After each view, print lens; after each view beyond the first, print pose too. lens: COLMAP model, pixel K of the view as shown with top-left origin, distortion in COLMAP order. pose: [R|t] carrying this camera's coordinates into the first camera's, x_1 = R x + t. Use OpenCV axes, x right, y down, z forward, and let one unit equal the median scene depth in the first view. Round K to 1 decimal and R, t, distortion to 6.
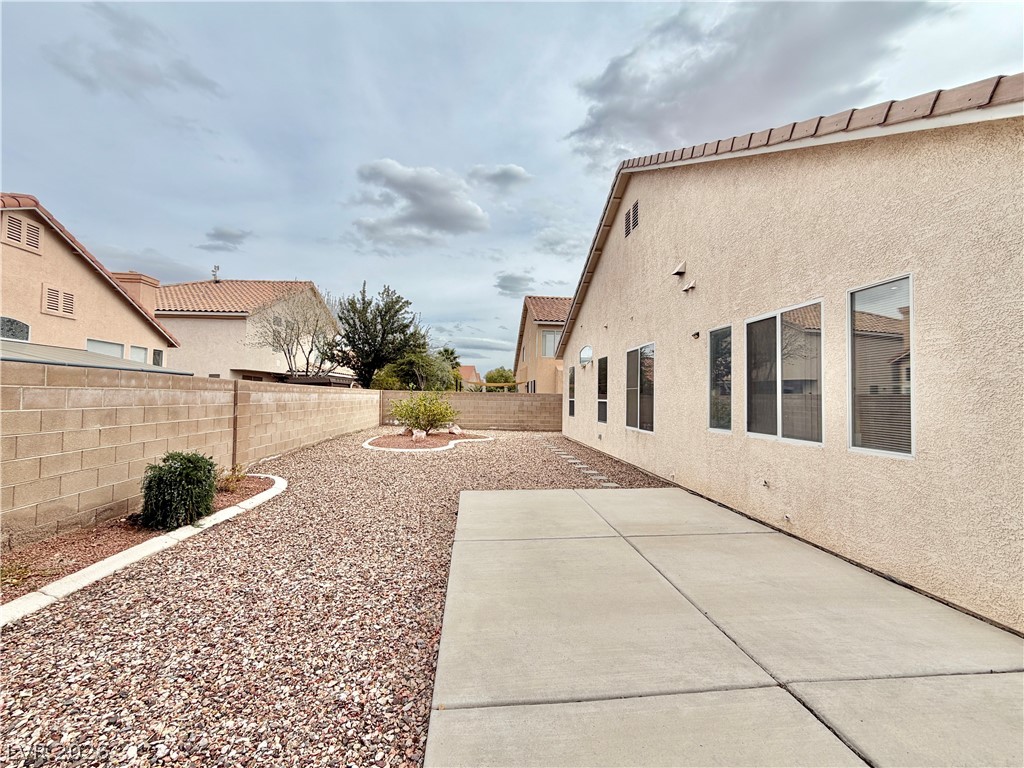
lens RADIAL K [[410.4, 0, 505.6], [0, 410.4, 384.7], [0, 0, 1]] dist [-0.001594, 0.000152]
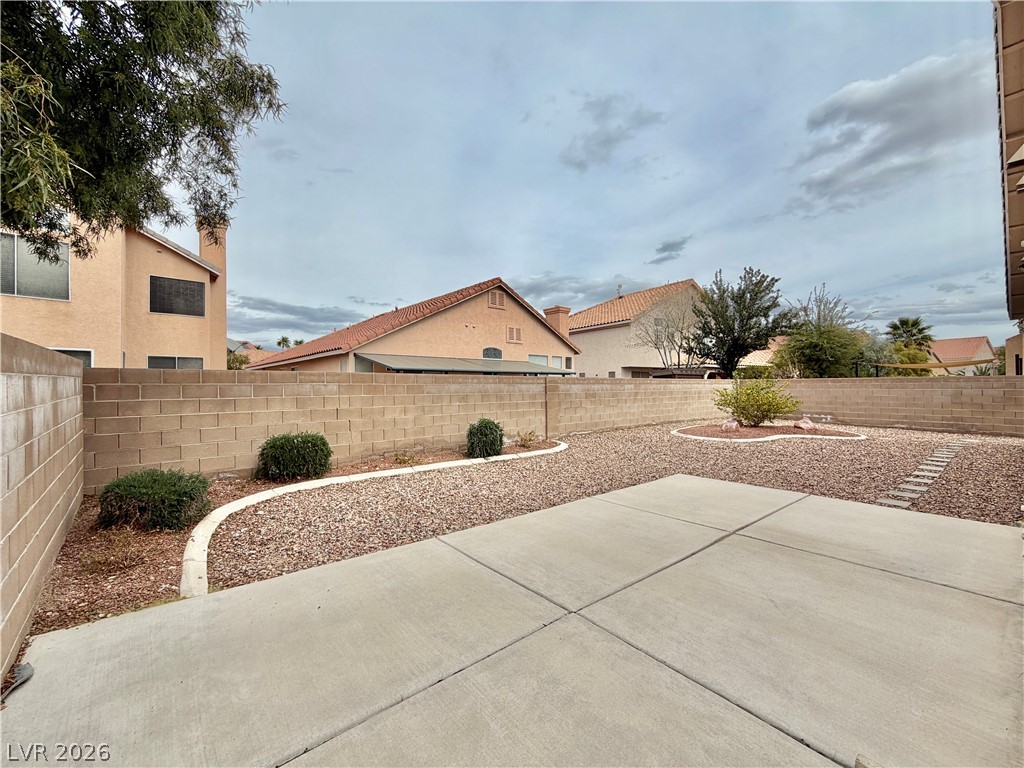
lens RADIAL K [[410.4, 0, 505.5], [0, 410.4, 388.7], [0, 0, 1]] dist [-0.001594, 0.000152]
pose [[0.542569, -0.017429, -0.839830, 0.200552], [0.040848, 0.999149, 0.005654, 0.006552], [0.839017, -0.037374, 0.542820, 0.024546]]
